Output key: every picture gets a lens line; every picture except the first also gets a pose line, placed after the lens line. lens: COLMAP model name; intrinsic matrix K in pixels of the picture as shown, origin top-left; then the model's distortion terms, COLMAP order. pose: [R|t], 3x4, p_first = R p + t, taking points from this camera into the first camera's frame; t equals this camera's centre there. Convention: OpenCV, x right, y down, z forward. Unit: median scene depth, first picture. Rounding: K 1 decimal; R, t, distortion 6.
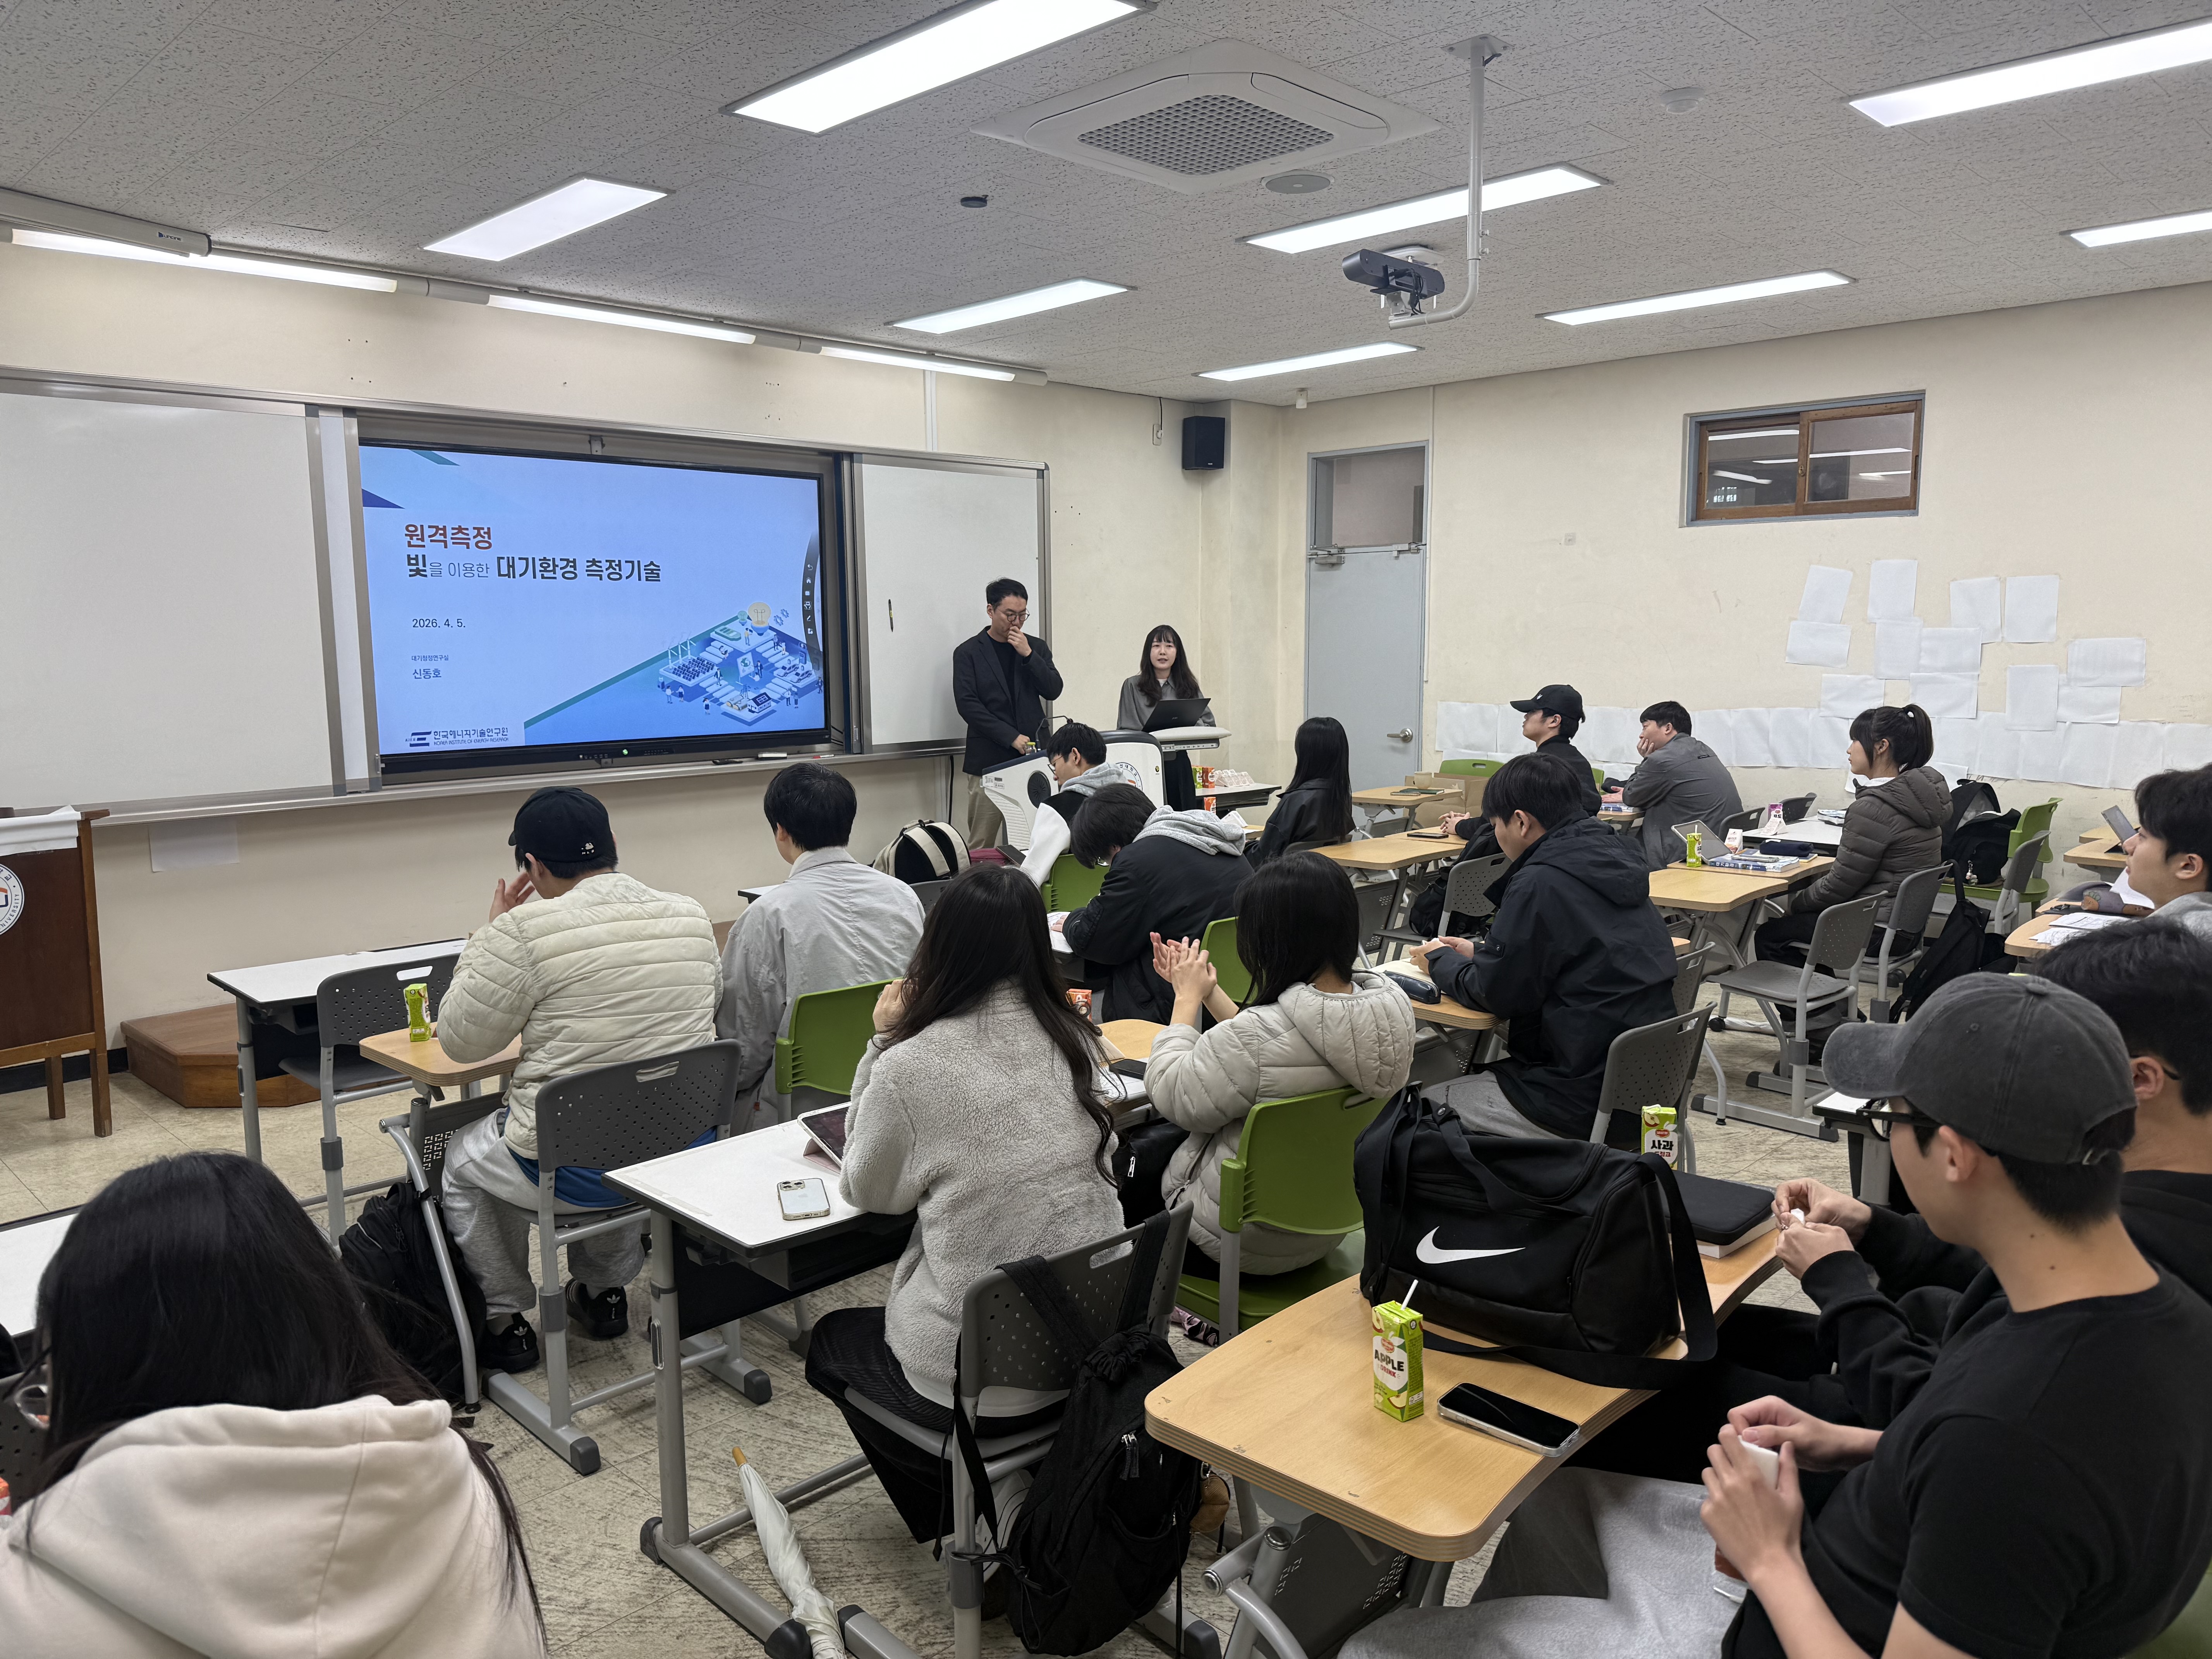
lens RADIAL K [[1526.3, 0, 1106.0], [0, 1526.3, 829.5], [0, 0, 1]] dist [0.075182, -0.162044]
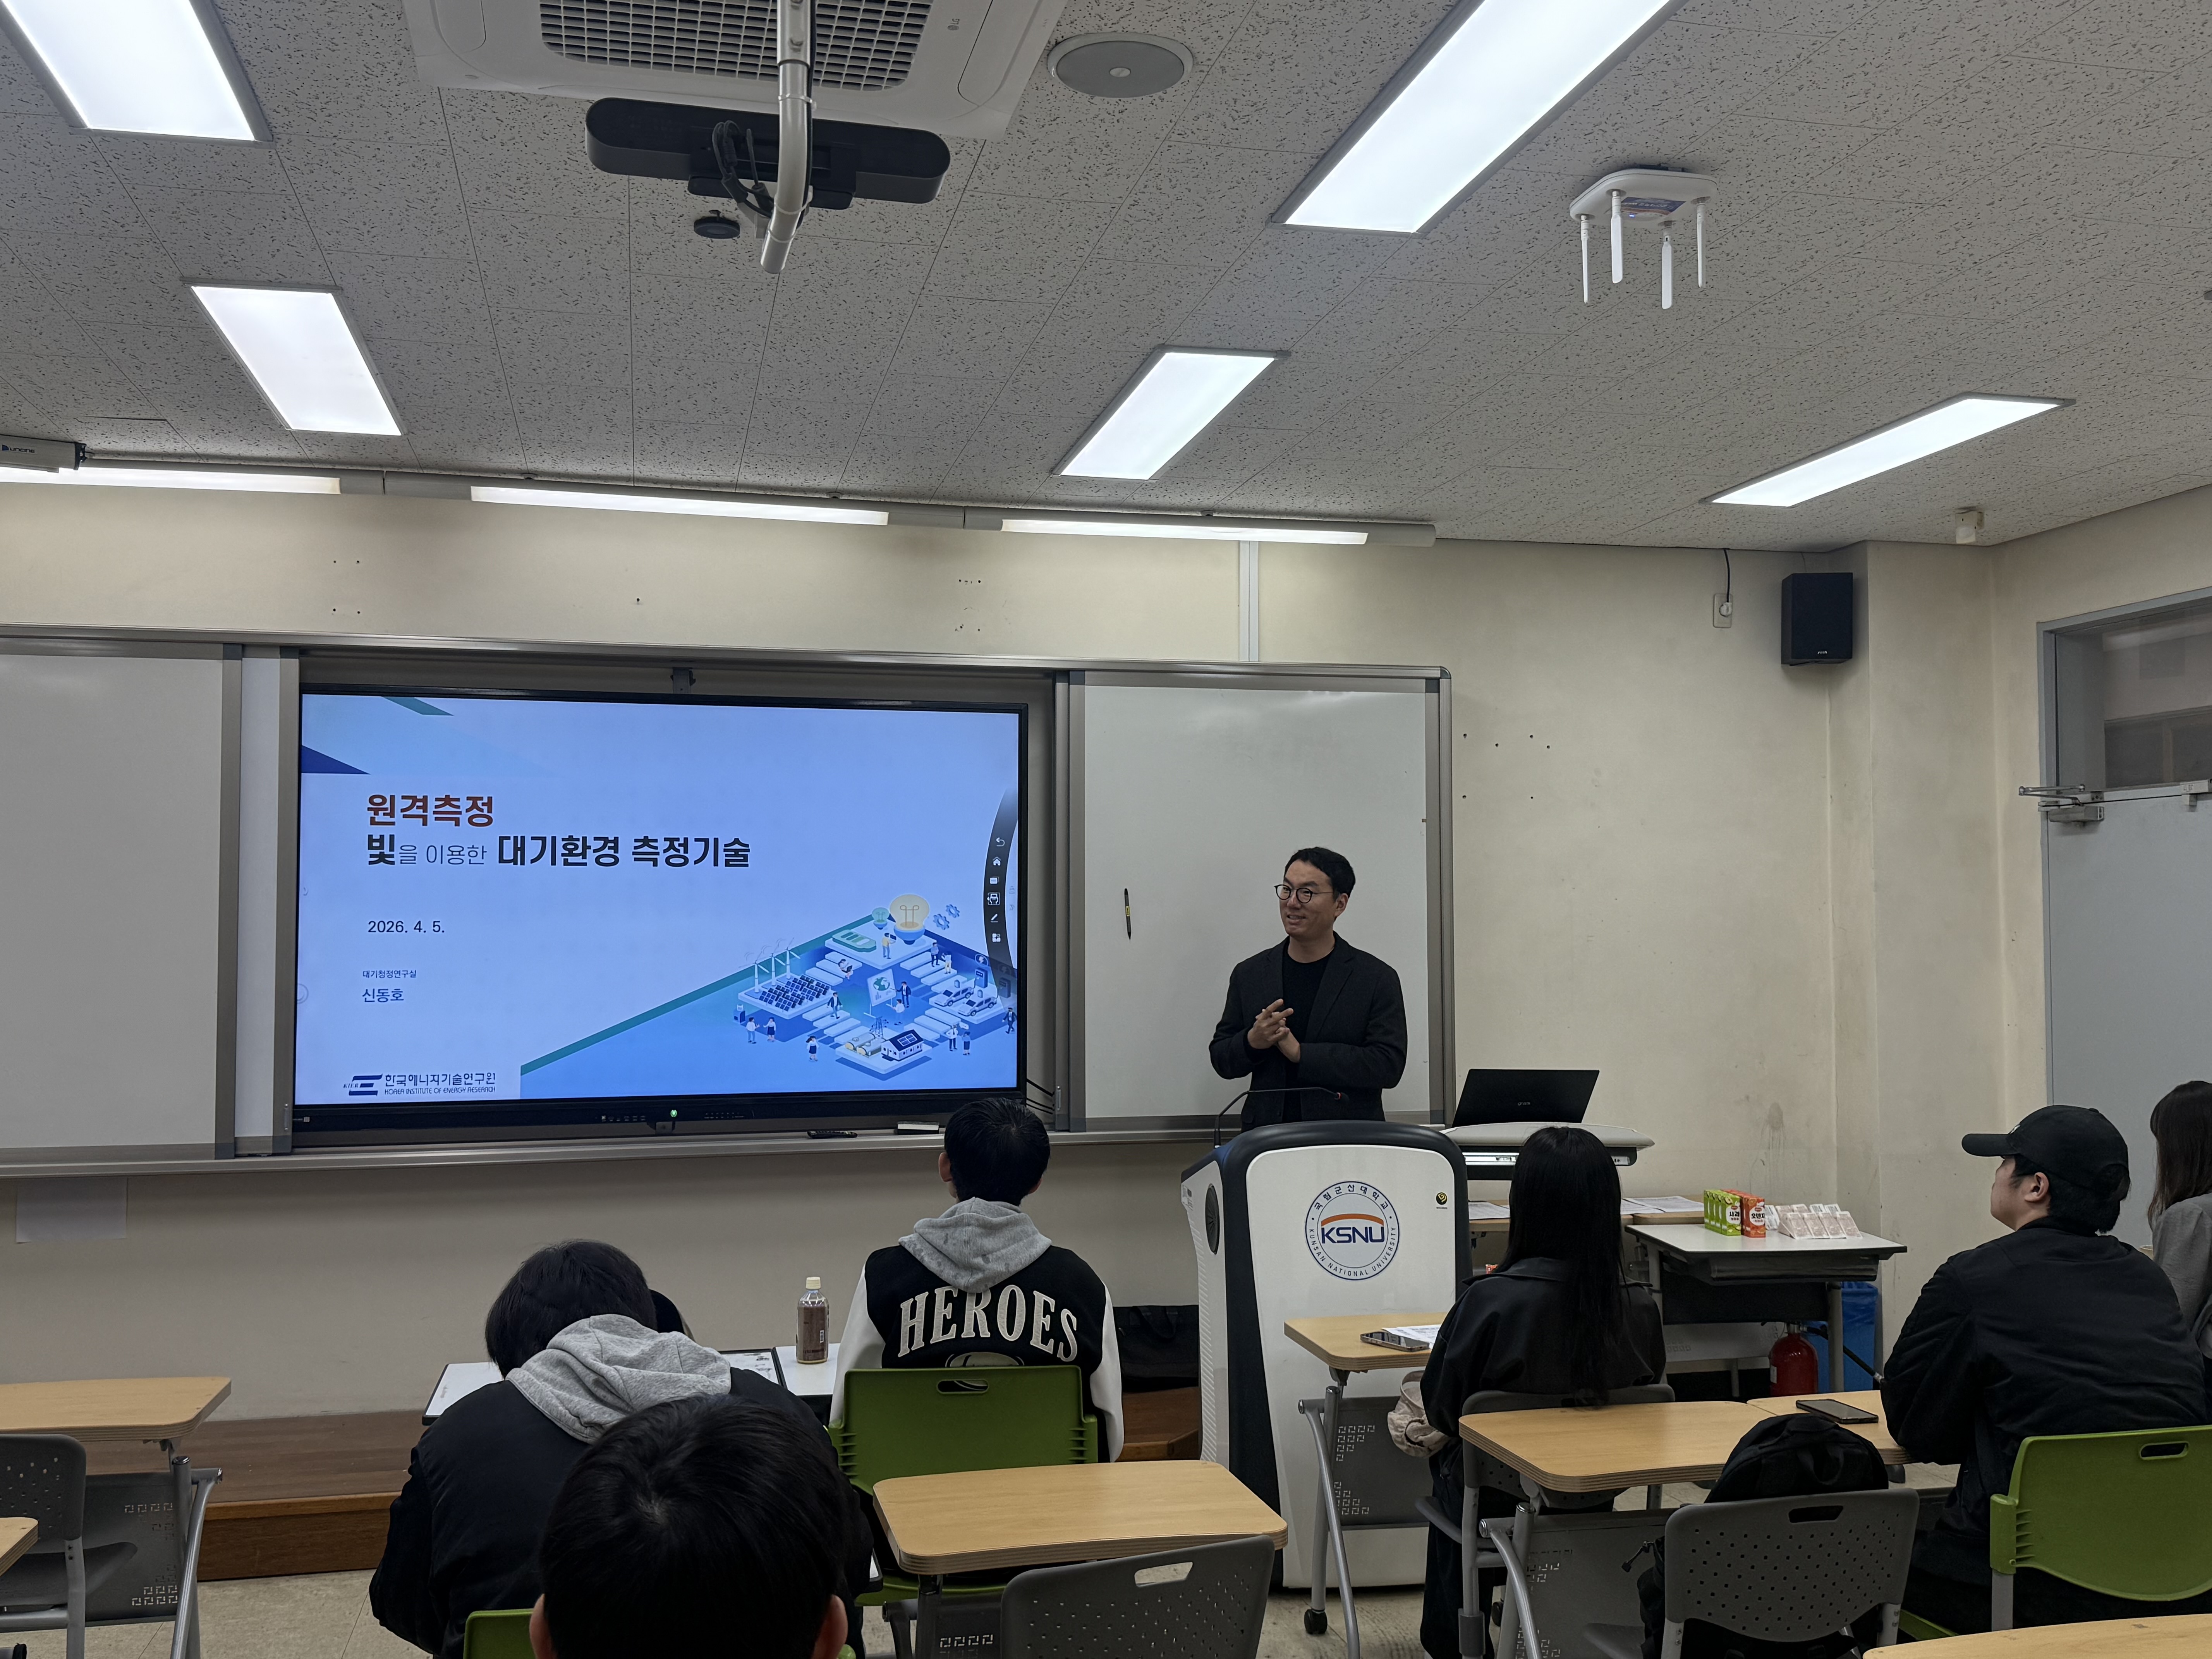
lens RADIAL K [[1945.3, 0, 1106.0], [0, 1945.3, 829.5], [0, 0, 1]] dist [0.268227, -0.705212]
pose [[0.841695, -0.018876, -0.539623, 0.313979], [-0.077426, 0.984841, -0.155218, -0.051464], [0.534373, 0.172427, 0.827474, 0.340258]]
